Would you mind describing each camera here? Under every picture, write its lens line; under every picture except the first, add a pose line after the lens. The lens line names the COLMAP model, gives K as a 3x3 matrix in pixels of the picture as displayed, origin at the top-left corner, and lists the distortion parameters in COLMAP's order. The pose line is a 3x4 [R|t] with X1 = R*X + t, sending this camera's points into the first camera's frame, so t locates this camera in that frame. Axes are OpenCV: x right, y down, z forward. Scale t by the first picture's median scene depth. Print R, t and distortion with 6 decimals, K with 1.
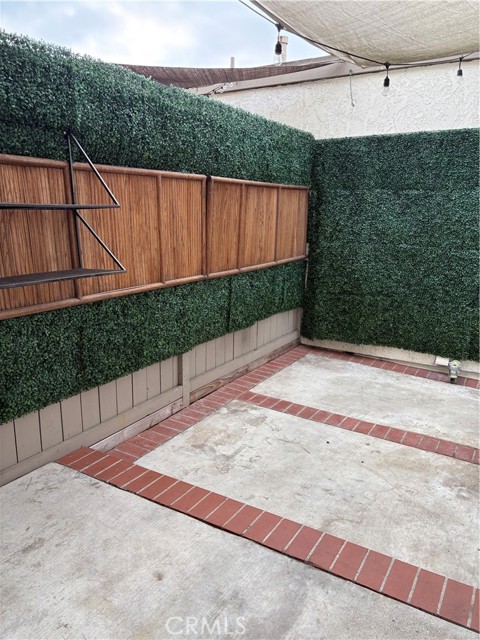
lens RADIAL K [[488.6, 0, 238.1], [0, 488.6, 321.2], [0, 0, 1]] dist [0.043532, -0.036076]
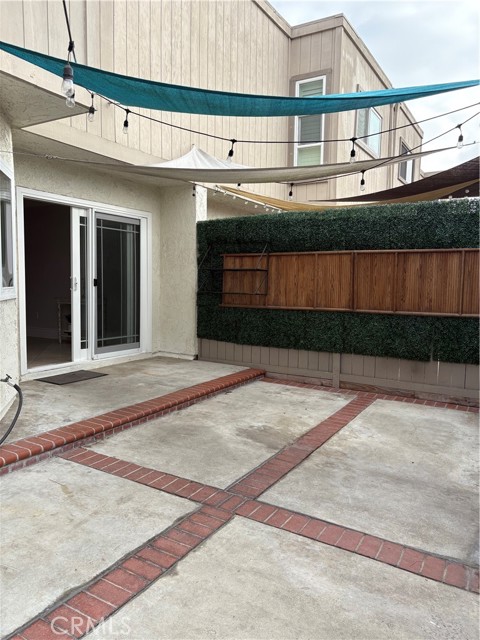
lens RADIAL K [[488.6, 0, 237.3], [0, 488.6, 318.9], [0, 0, 1]] dist [0.043532, -0.036076]
pose [[0.002876, 0.075669, -0.997129, 1.698132], [-0.232083, 0.969958, 0.072938, -0.102040], [0.972692, 0.231207, 0.020351, 0.650637]]
